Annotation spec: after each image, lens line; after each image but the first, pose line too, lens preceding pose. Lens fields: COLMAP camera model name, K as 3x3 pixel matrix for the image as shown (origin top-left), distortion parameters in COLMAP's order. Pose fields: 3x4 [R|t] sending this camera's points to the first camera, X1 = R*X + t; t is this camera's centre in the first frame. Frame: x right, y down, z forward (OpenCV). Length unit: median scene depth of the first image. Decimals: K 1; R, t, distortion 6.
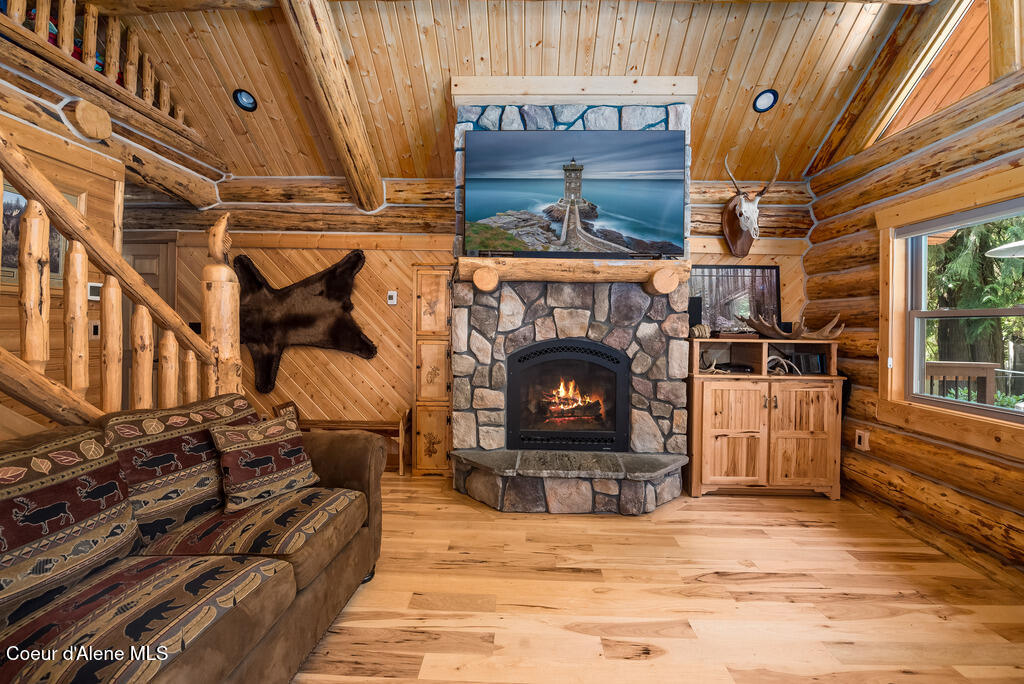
lens RADIAL K [[423.8, 0, 511.3], [0, 423.8, 330.6], [0, 0, 1]] dist [-0.021012, -0.000763]
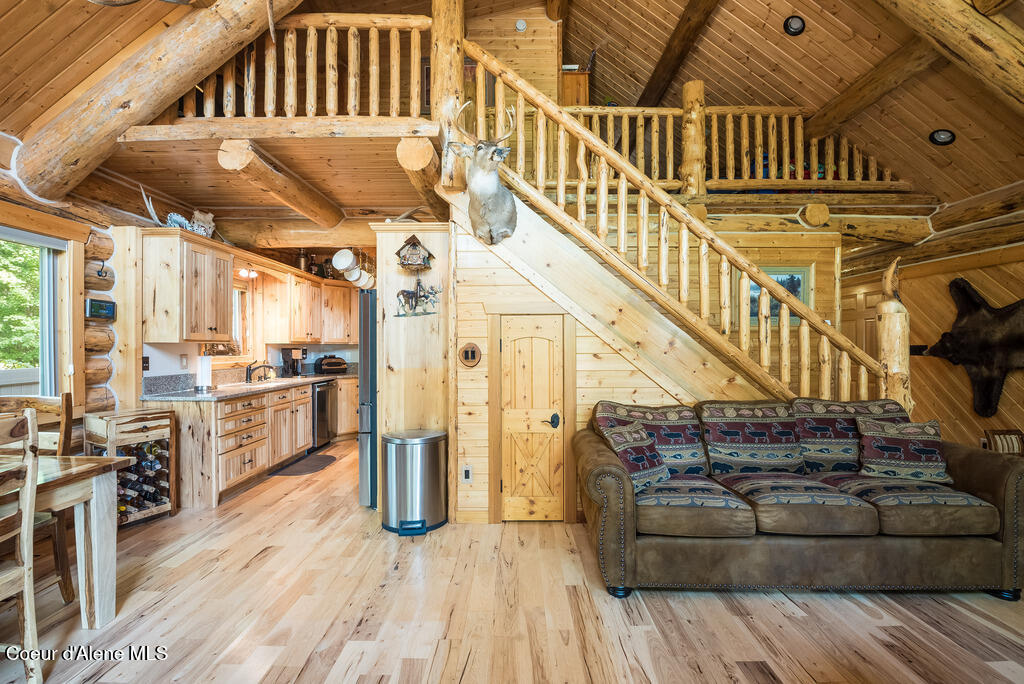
lens RADIAL K [[420.6, 0, 512.0], [0, 420.6, 342.0], [0, 0, 1]] dist [-0.018863, -0.000423]
pose [[0.027016, -0.023808, -0.999351, 0.491535], [-0.004709, 0.999702, -0.023944, 0.006008], [0.999624, 0.005353, 0.026896, -0.173172]]
